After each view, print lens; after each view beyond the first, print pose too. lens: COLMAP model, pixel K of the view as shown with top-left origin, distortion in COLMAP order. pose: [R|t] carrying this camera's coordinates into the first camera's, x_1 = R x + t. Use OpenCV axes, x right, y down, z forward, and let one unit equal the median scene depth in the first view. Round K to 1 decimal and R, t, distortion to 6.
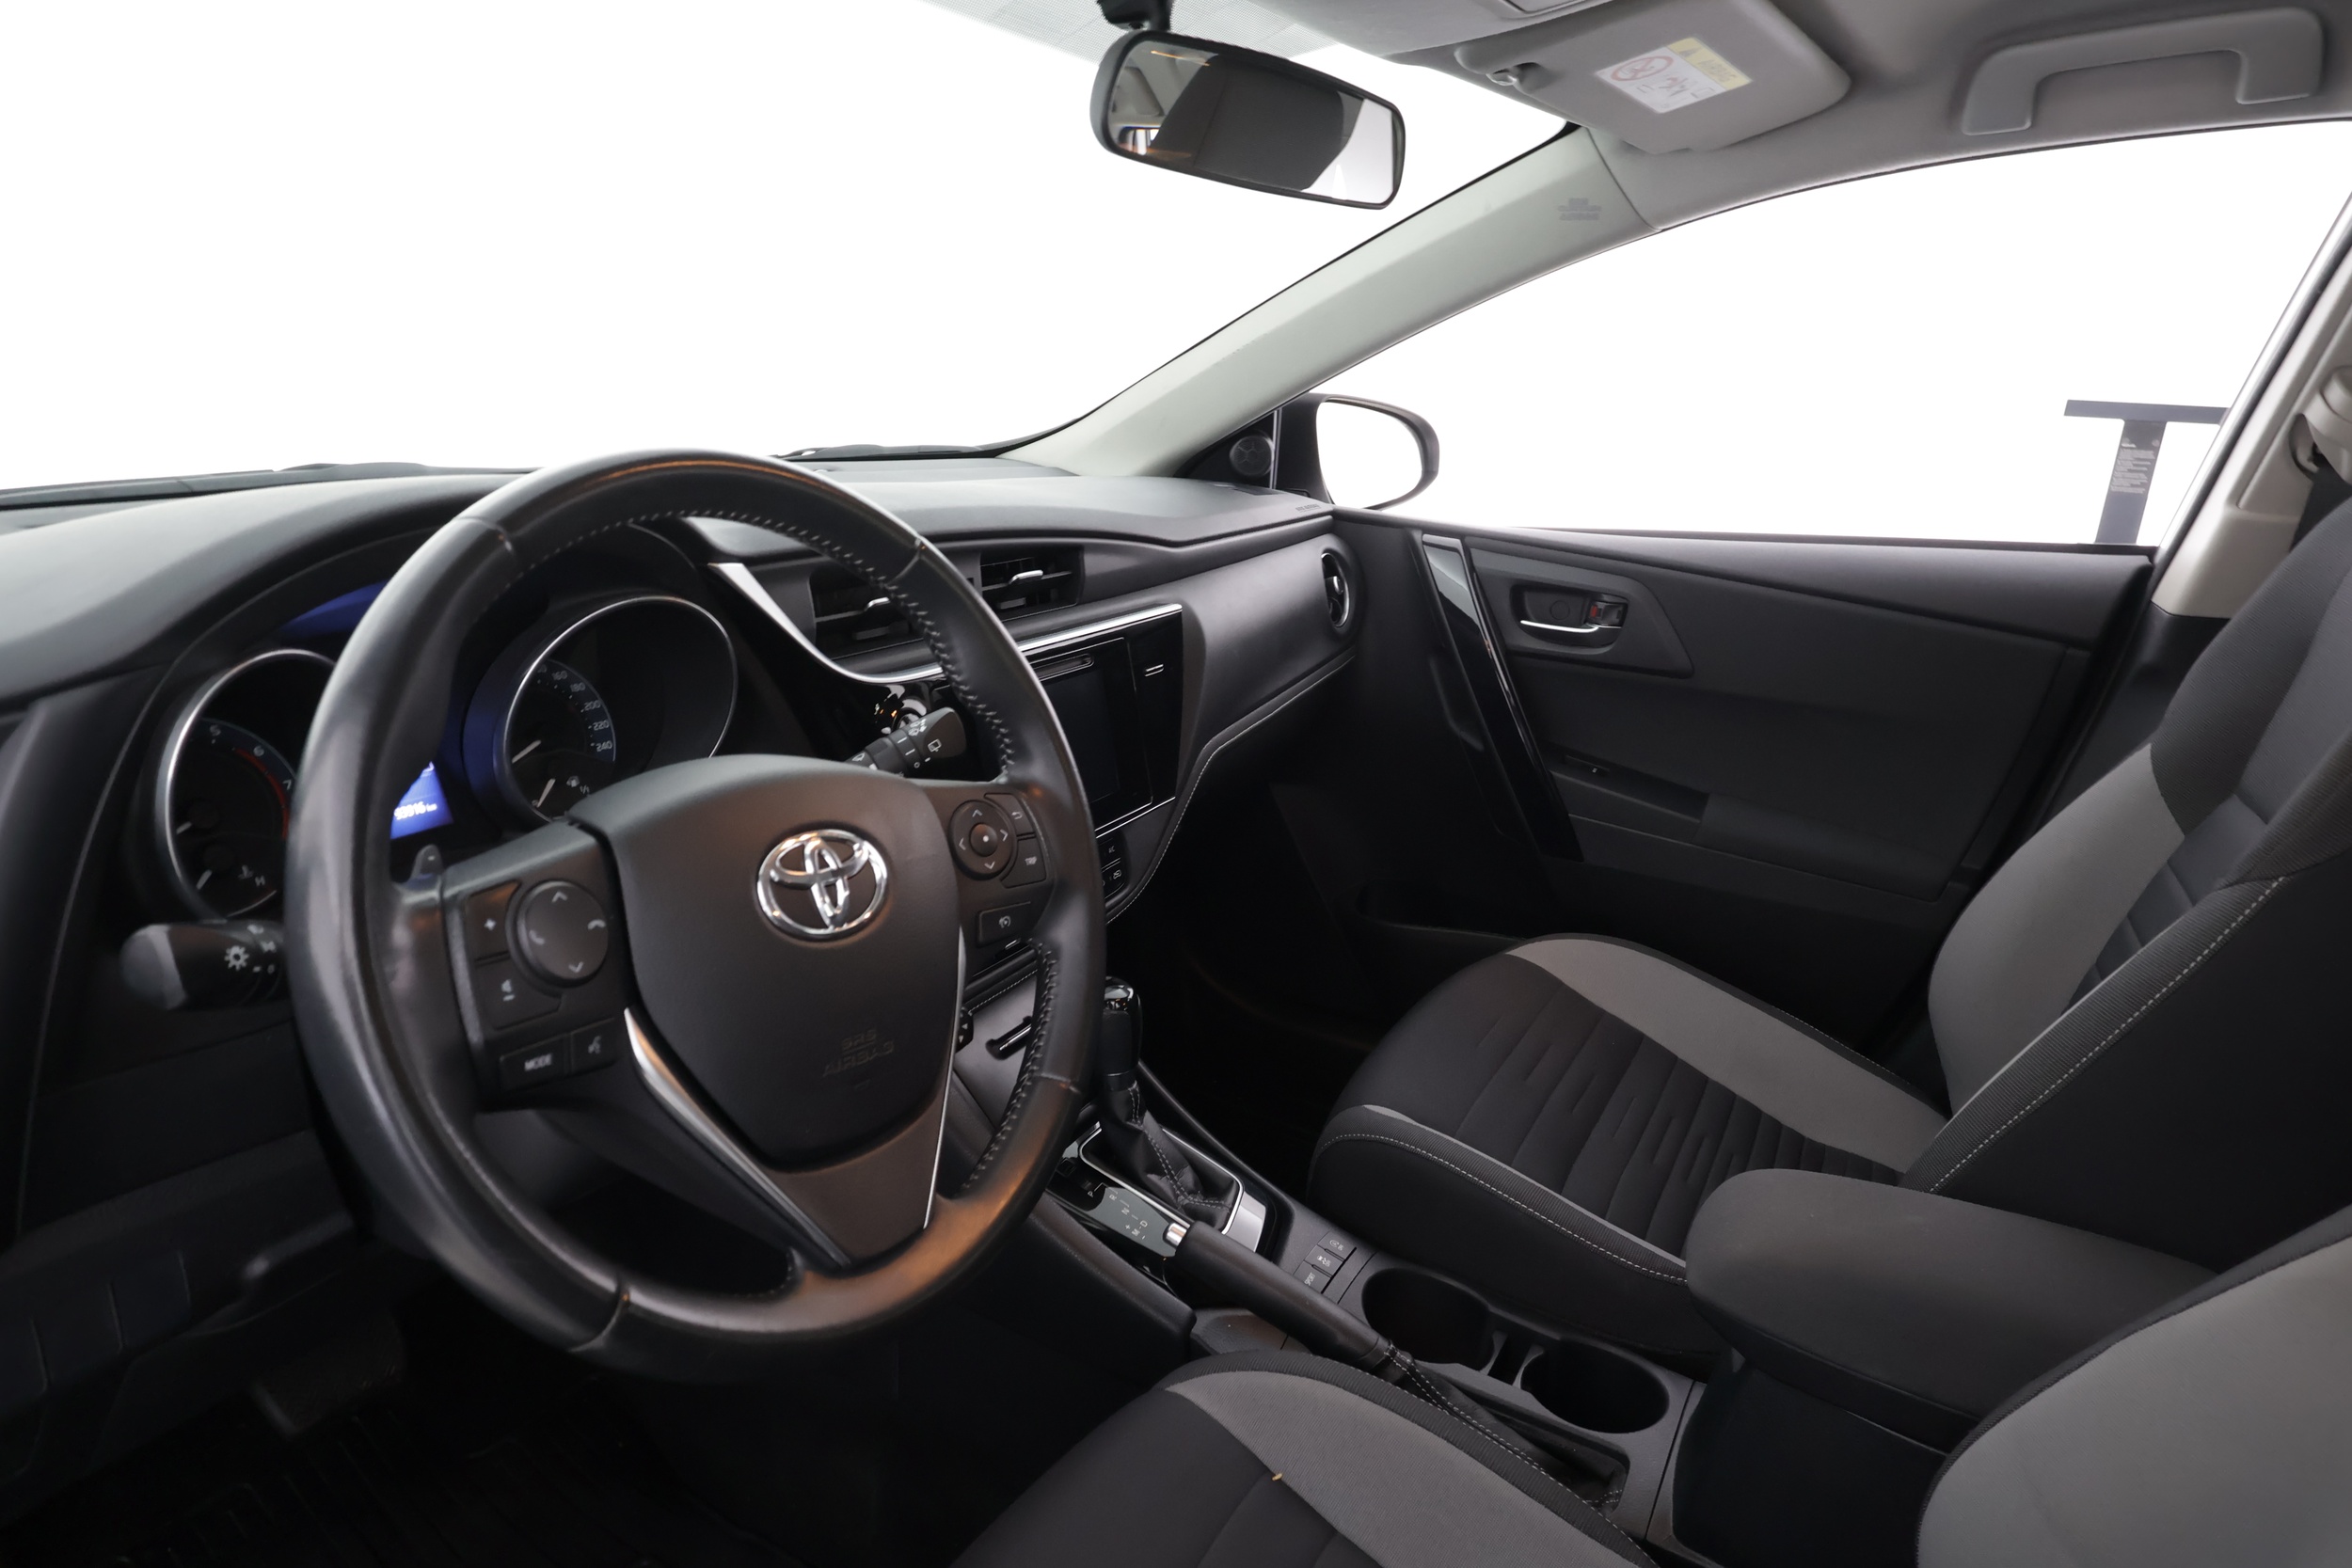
lens RADIAL K [[1379.1, 0, 1176.0], [0, 1379.1, 784.0], [0, 0, 1]] dist [0.005170, 0.000634]
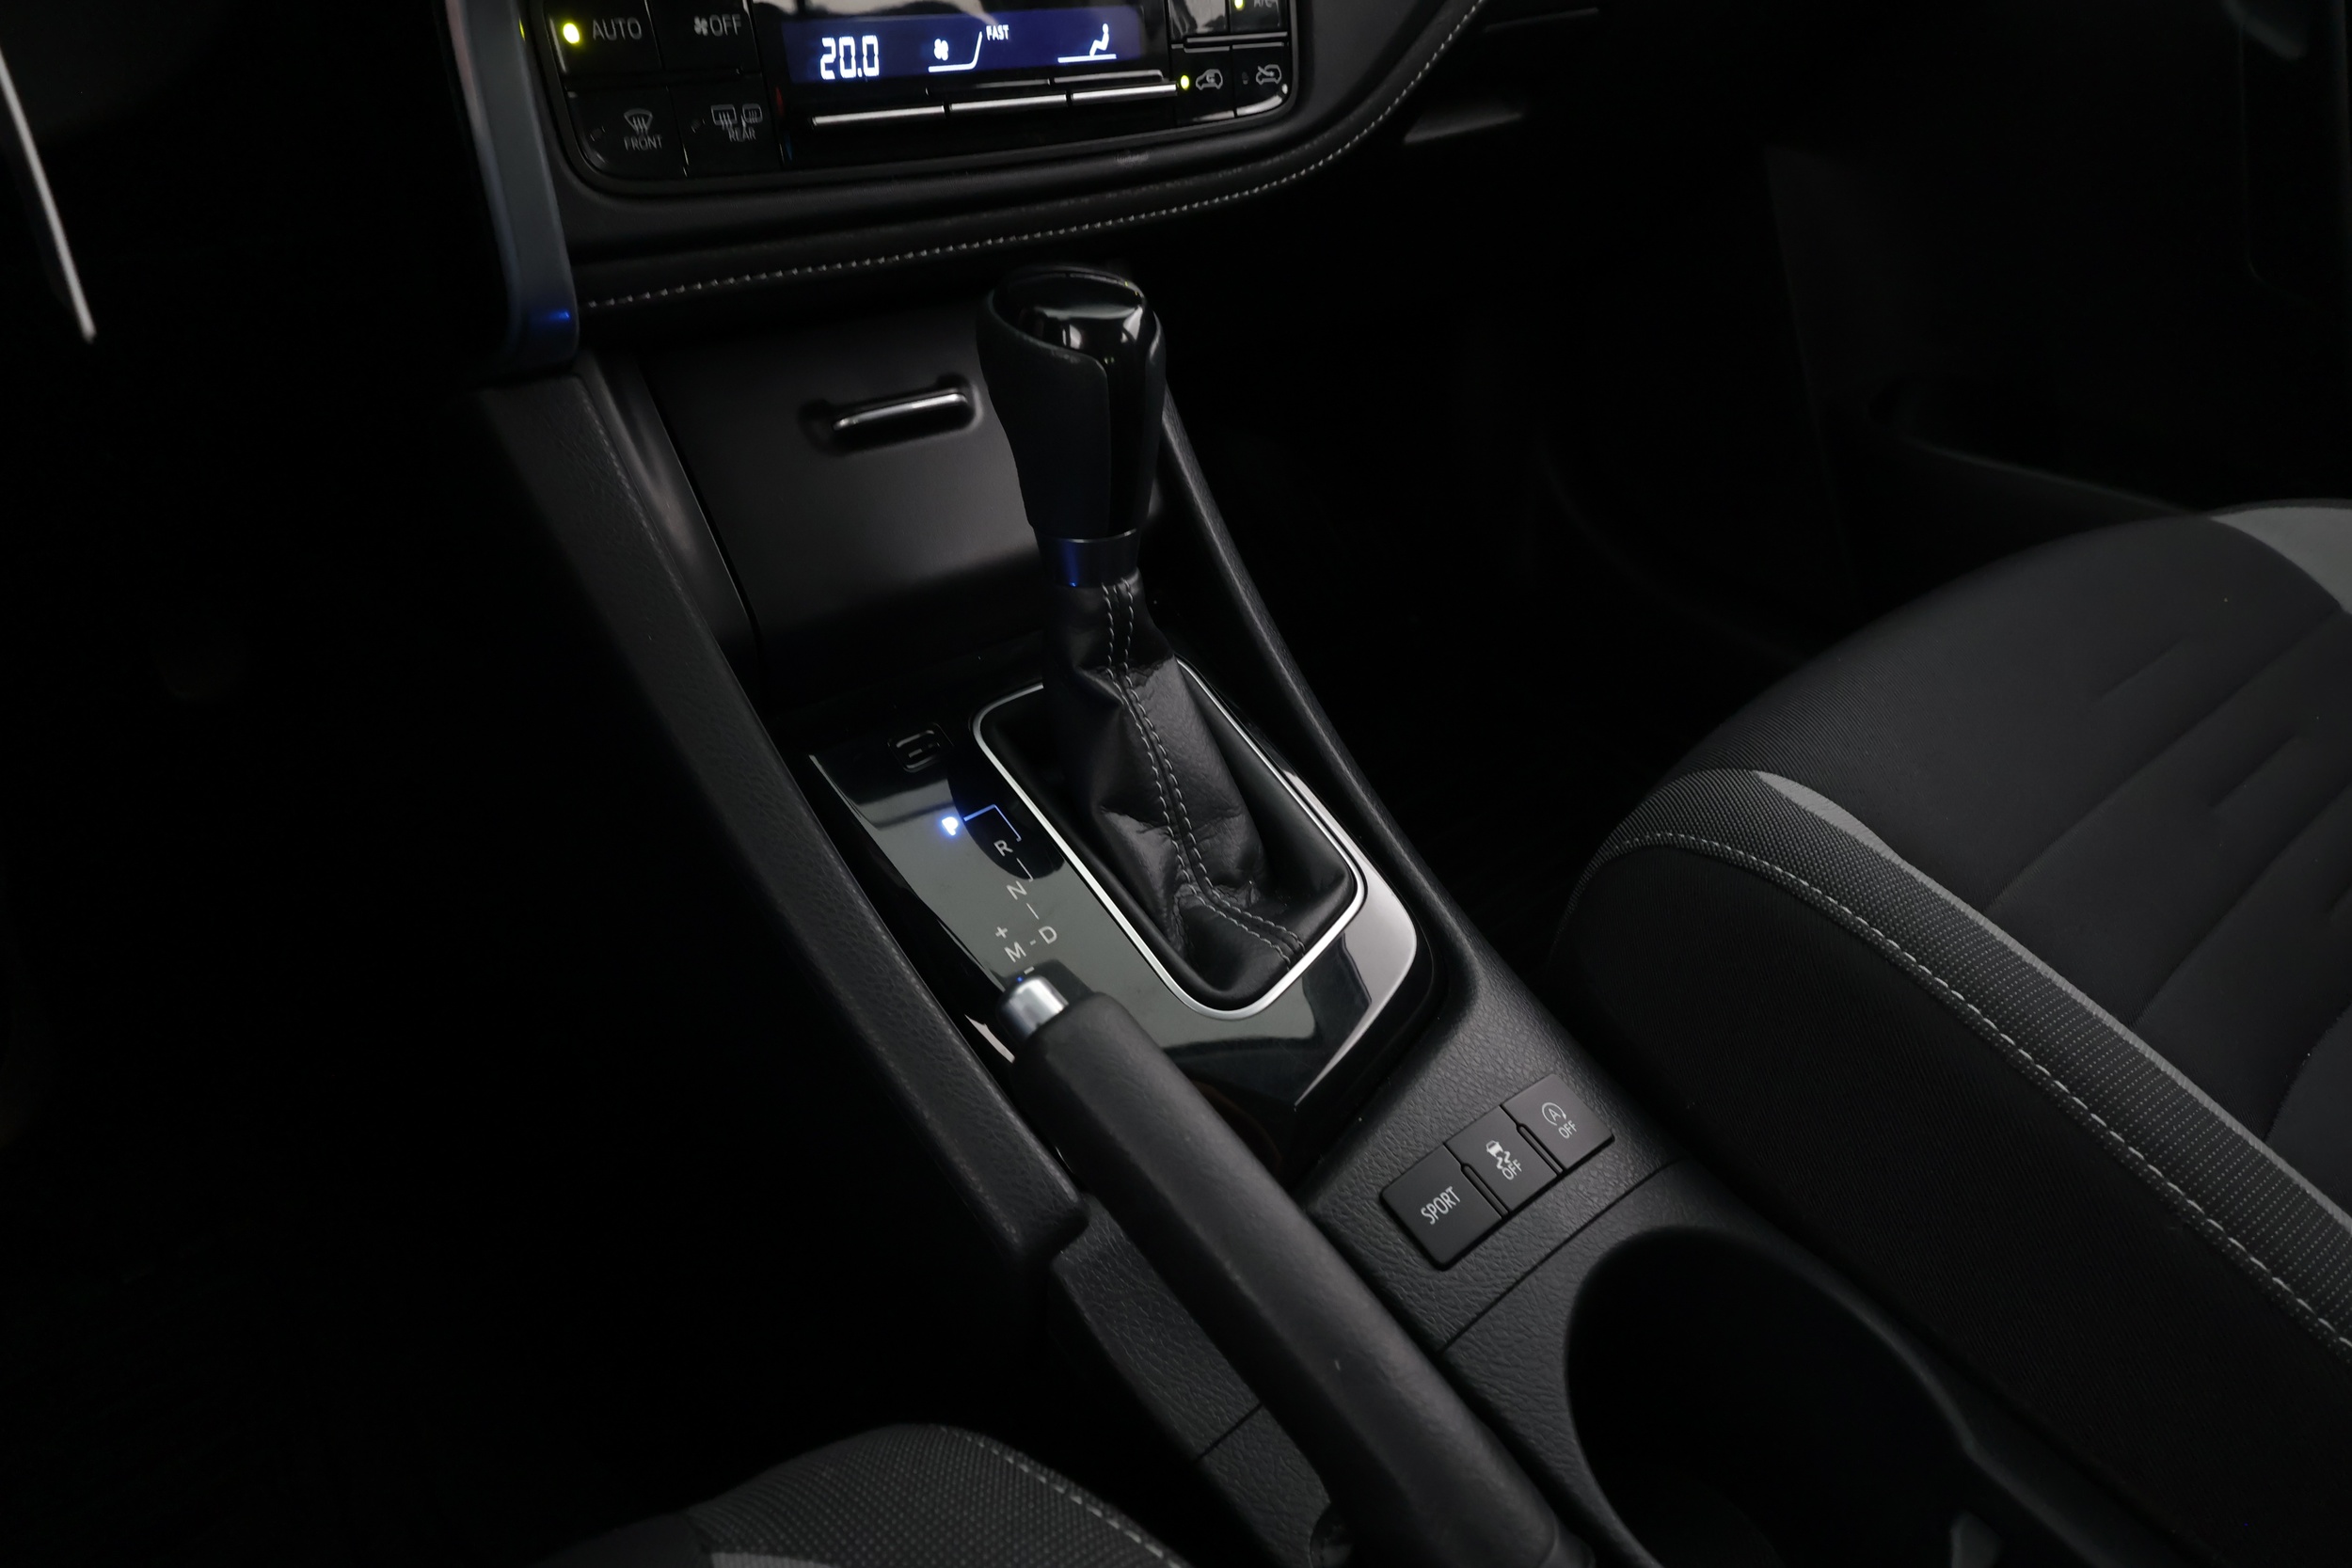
lens RADIAL K [[1379.1, 0, 1176.0], [0, 1379.1, 784.0], [0, 0, 1]] dist [0.005170, 0.000634]
pose [[0.933348, 0.238449, -0.268335, 0.095659], [-0.141765, 0.931588, 0.334732, 0.139534], [0.329795, -0.274381, 0.903300, 0.640804]]
